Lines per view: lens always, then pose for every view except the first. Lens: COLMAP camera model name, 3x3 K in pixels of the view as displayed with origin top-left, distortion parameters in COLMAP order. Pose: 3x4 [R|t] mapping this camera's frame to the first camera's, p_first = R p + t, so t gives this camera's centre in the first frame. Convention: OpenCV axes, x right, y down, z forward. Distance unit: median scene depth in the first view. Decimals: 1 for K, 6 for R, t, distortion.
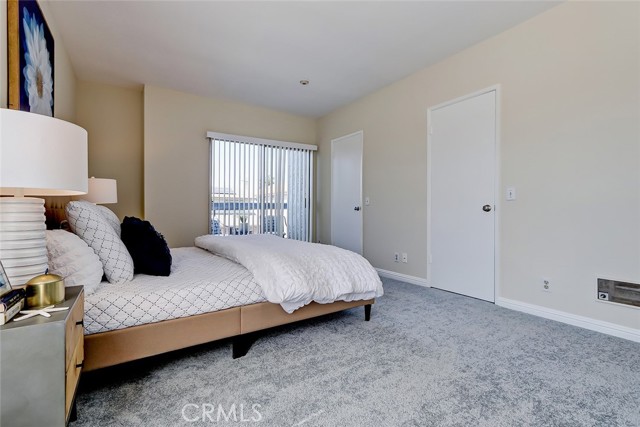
lens RADIAL K [[298.9, 0, 319.9], [0, 298.9, 211.1], [0, 0, 1]] dist [0.008793, -0.002727]
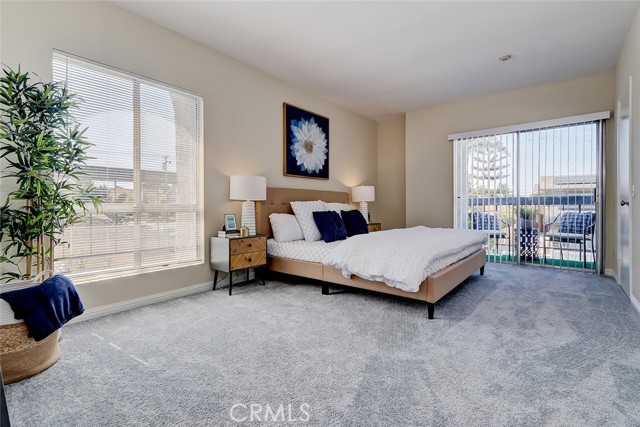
lens RADIAL K [[298.9, 0, 318.7], [0, 298.9, 209.7], [0, 0, 1]] dist [0.008793, -0.002727]
pose [[0.293793, 0.019297, -0.955674, 1.250148], [-0.005109, 0.999814, 0.018617, -0.012669], [0.955856, -0.000587, 0.293836, 0.470980]]
